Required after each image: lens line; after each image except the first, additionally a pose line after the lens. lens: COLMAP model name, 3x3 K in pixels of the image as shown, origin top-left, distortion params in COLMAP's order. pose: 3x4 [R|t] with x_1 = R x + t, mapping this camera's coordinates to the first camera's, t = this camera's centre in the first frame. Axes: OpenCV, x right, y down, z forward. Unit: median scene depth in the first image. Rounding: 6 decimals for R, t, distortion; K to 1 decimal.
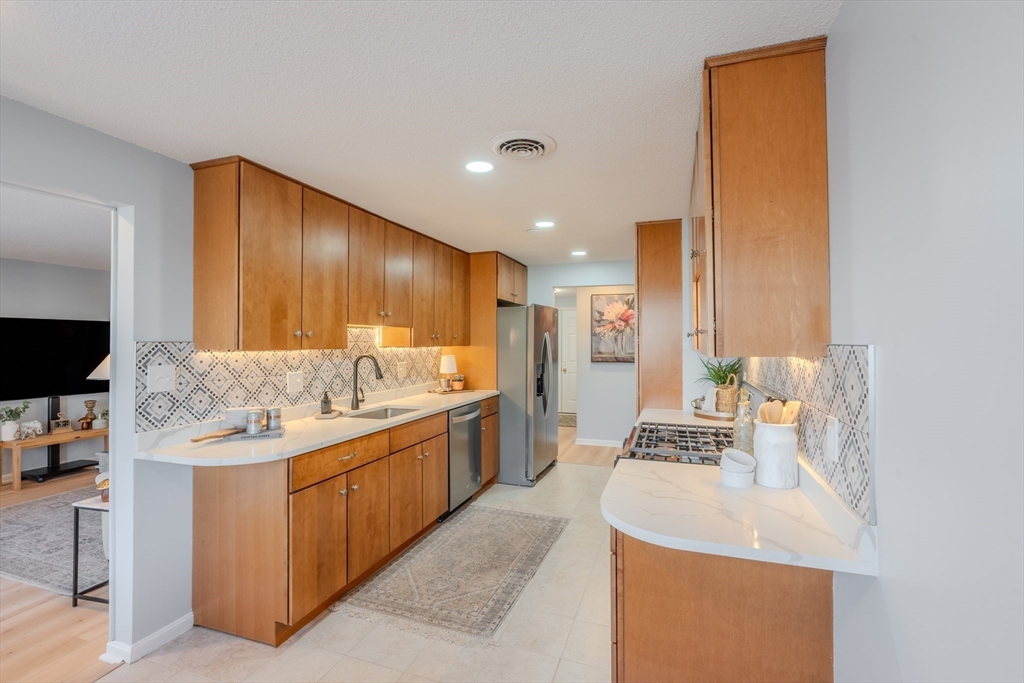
lens RADIAL K [[462.9, 0, 518.5], [0, 462.9, 342.4], [0, 0, 1]] dist [-0.006504, 0.002330]
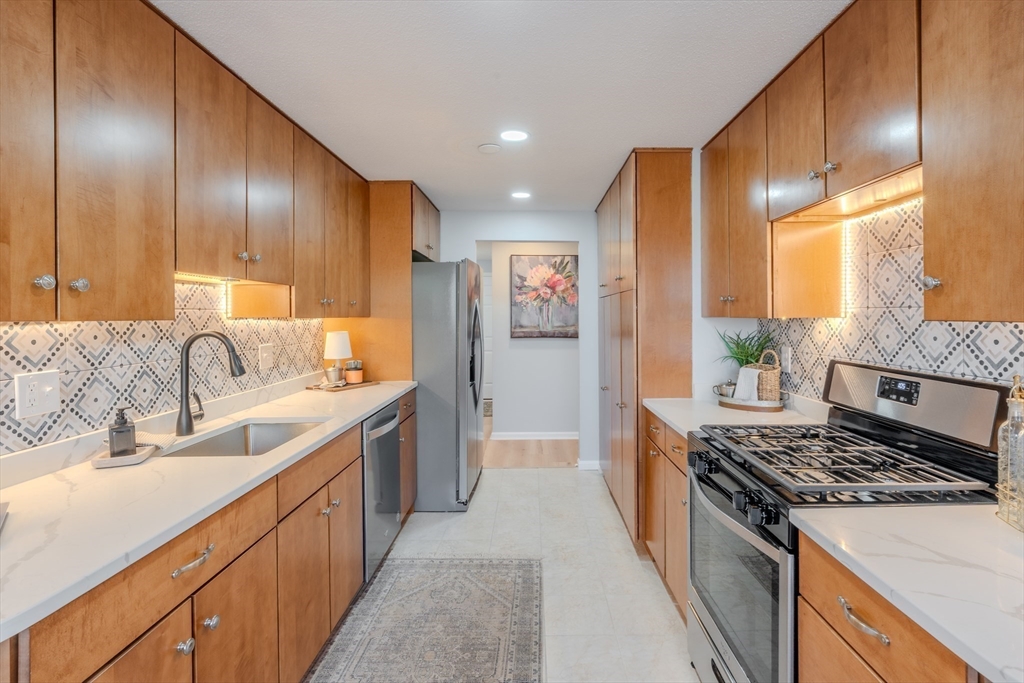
lens RADIAL K [[462.9, 0, 520.8], [0, 462.9, 322.6], [0, 0, 1]] dist [-0.006504, 0.002330]
pose [[0.937081, -0.006720, 0.349046, -0.169482], [0.003171, 0.999937, 0.010739, 0.010826], [-0.349097, -0.008957, 0.937044, 0.354580]]
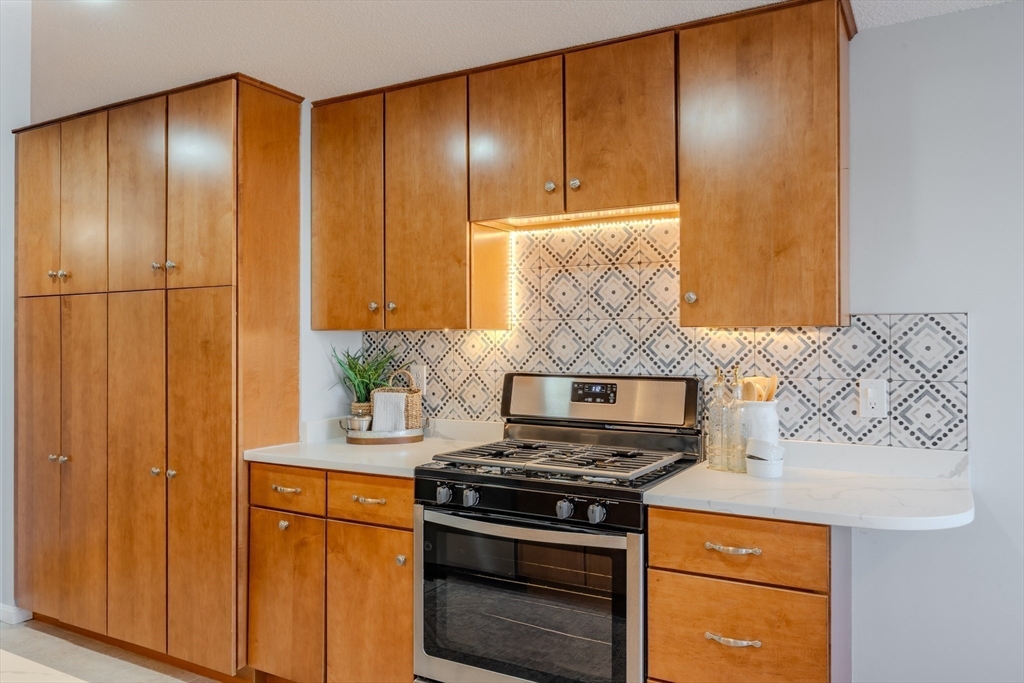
lens RADIAL K [[704.3, 0, 509.8], [0, 704.3, 337.8], [0, 0, 1]] dist [-0.005783, -0.000289]
pose [[0.217678, 0.006676, 0.975998, -0.403983], [-0.001375, 0.999978, -0.006533, 0.025703], [-0.976020, 0.000080, 0.217682, 0.543388]]
